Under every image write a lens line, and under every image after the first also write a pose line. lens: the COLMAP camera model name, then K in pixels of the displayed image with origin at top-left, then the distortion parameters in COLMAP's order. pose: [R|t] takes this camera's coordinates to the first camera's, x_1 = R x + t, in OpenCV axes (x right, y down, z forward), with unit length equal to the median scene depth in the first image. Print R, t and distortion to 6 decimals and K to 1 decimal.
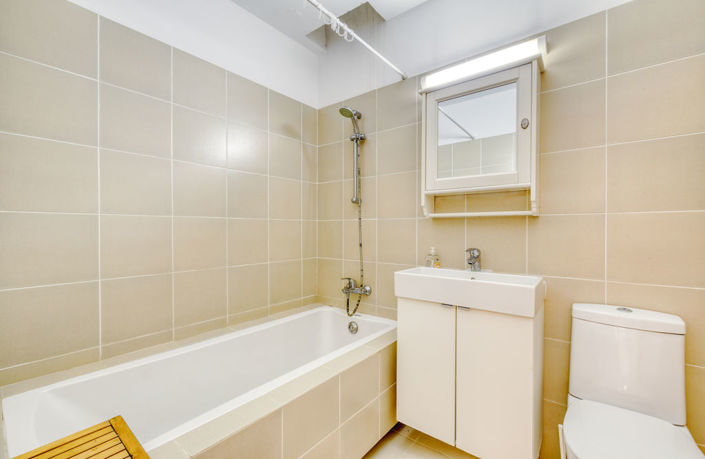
lens RADIAL K [[301.0, 0, 352.5], [0, 301.0, 229.5], [0, 0, 1]] dist [-0.001275, -0.000123]
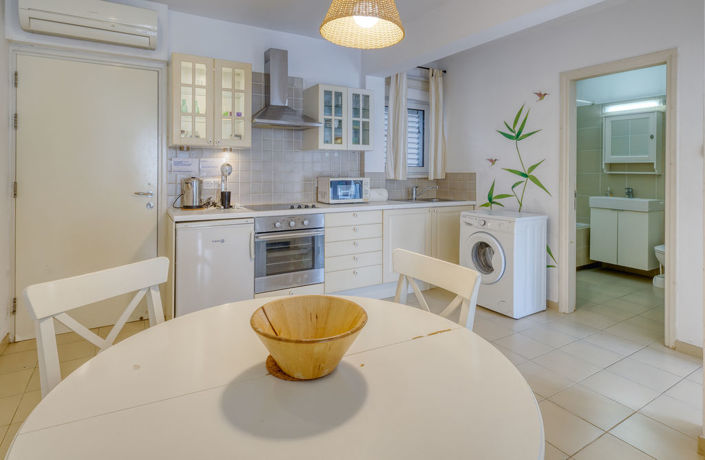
lens RADIAL K [[384.3, 0, 355.2], [0, 384.3, 170.0], [0, 0, 1]] dist [0.003543, 0.000650]
pose [[0.928849, 0.000414, -0.370459, -0.421810], [-0.004937, 0.999924, -0.011261, -0.027650], [0.370427, 0.012289, 0.928780, -2.350604]]
